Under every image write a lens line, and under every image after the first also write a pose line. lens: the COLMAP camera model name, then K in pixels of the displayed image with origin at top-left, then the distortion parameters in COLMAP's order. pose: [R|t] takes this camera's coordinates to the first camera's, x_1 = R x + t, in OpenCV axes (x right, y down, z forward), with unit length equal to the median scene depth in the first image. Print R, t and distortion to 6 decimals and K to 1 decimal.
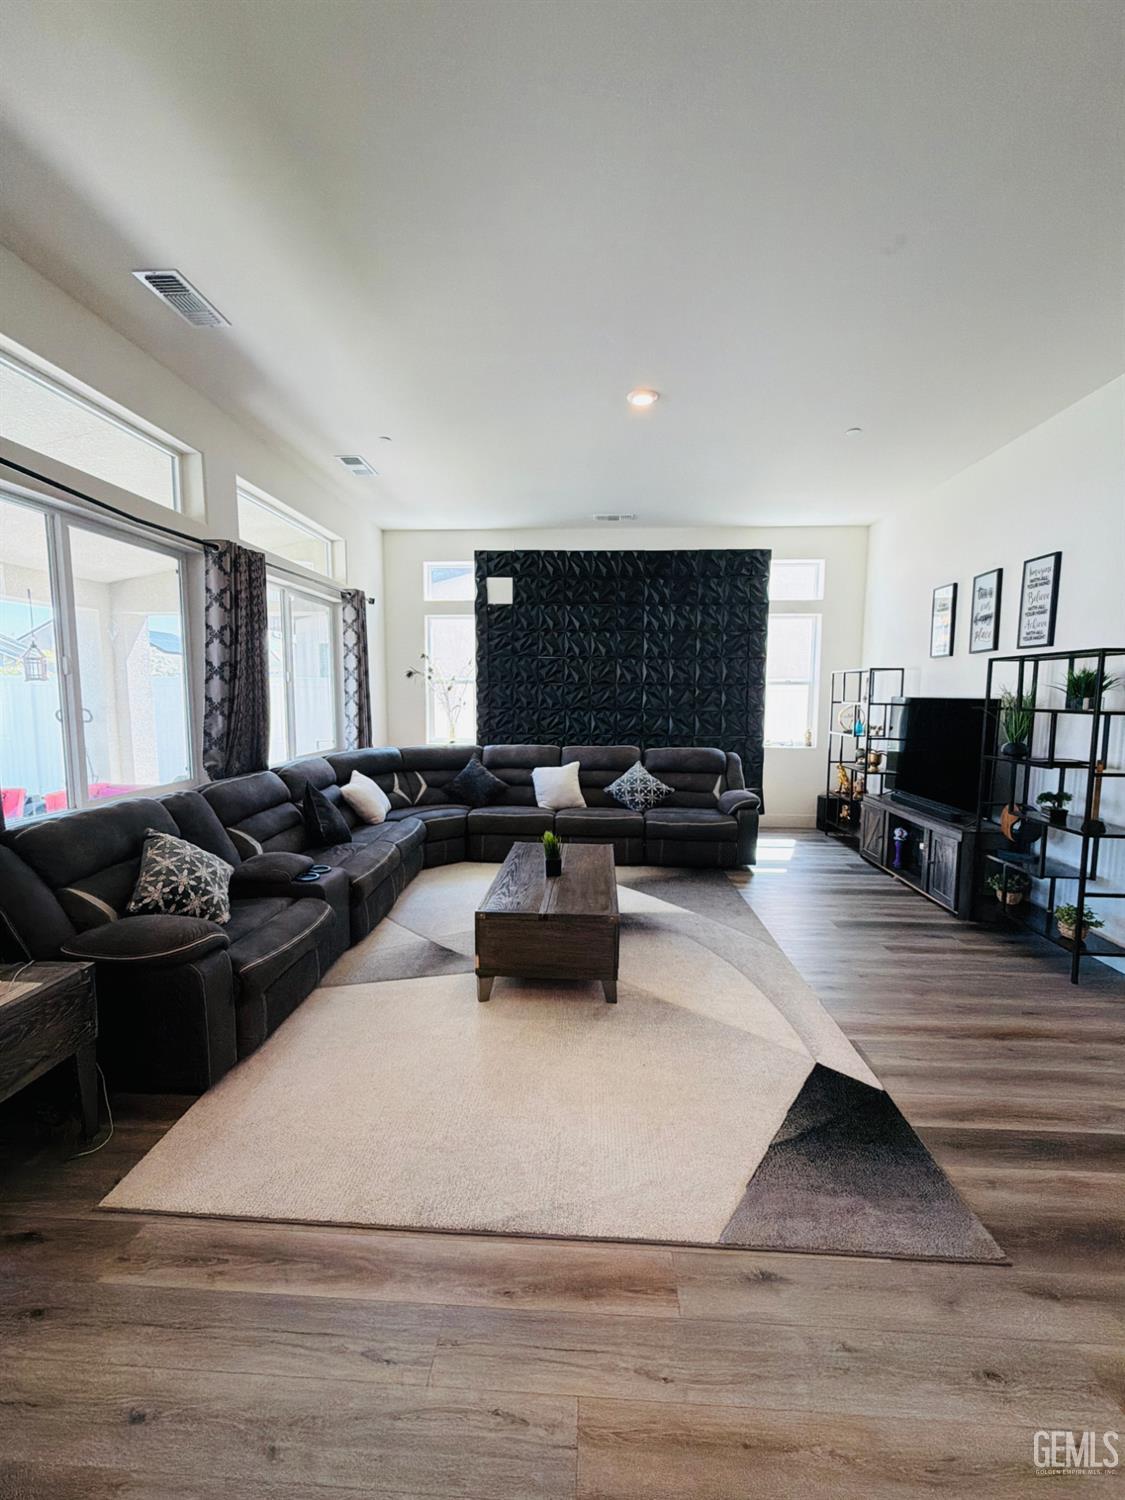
lens RADIAL K [[598.3, 0, 566.4], [0, 598.3, 751.8], [0, 0, 1]] dist [-0.001771, -0.000052]
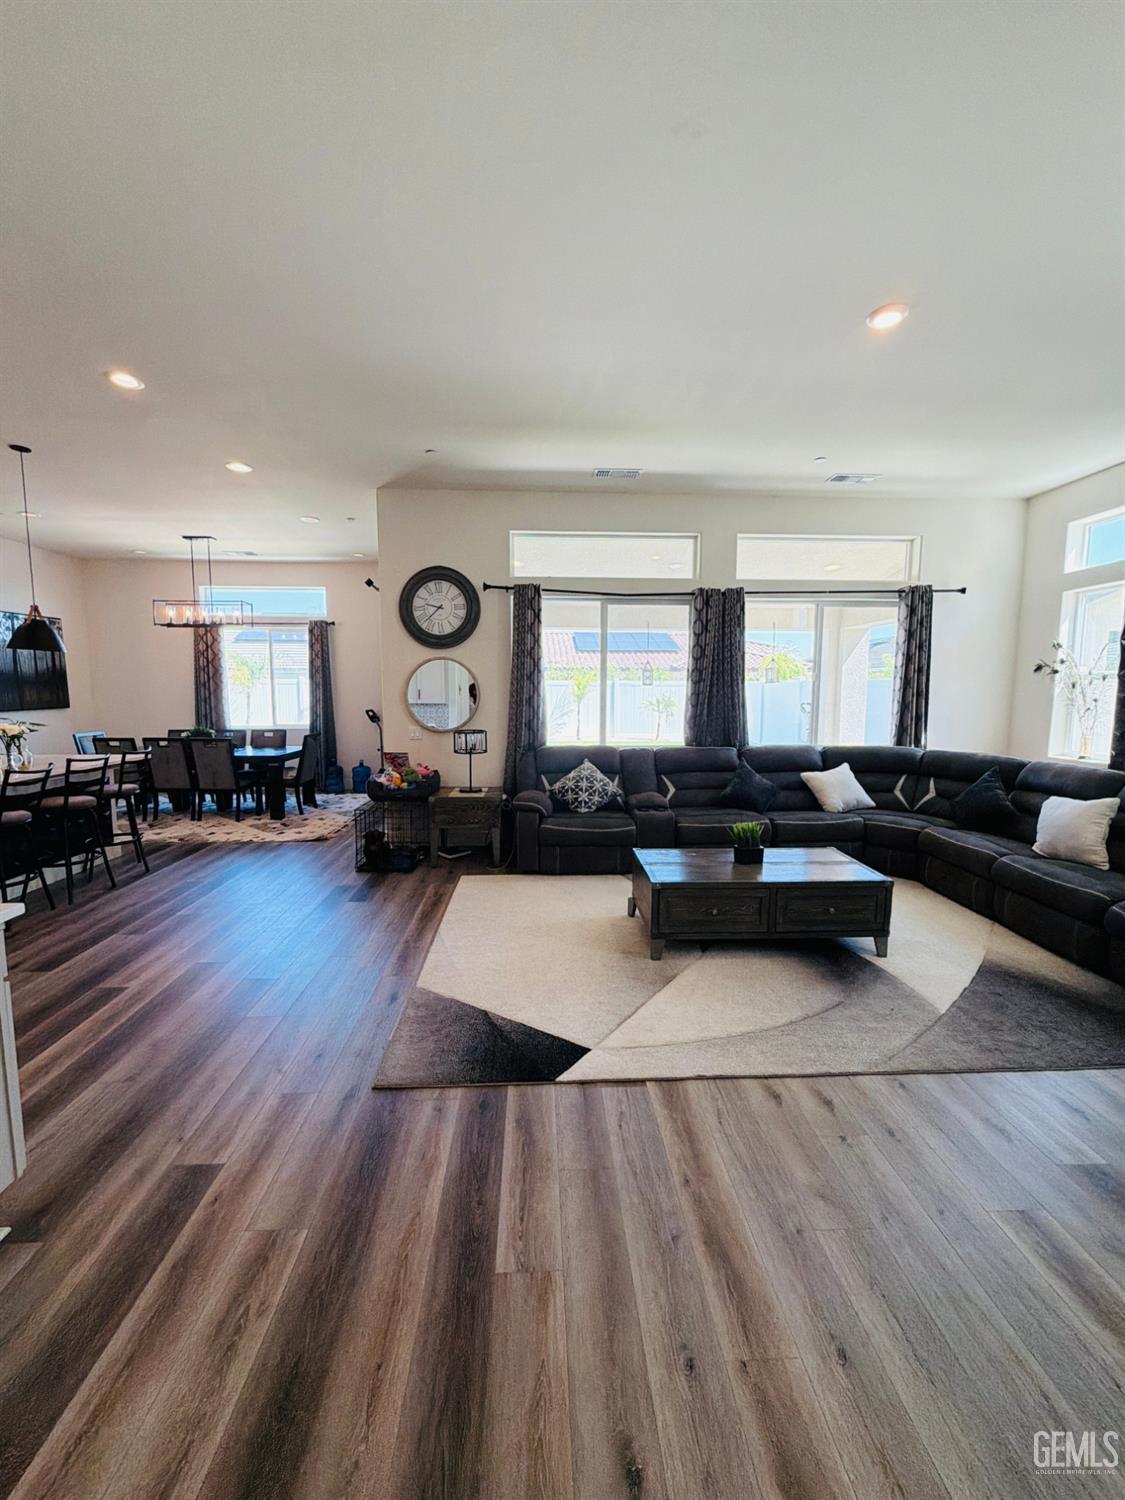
lens RADIAL K [[598.3, 0, 559.9], [0, 598.3, 751.6], [0, 0, 1]] dist [-0.001771, -0.000052]
pose [[0.095845, 0.101799, -0.990177, 0.920512], [-0.101623, 0.990560, 0.092001, -0.049236], [0.990195, 0.091807, 0.105285, 0.530034]]
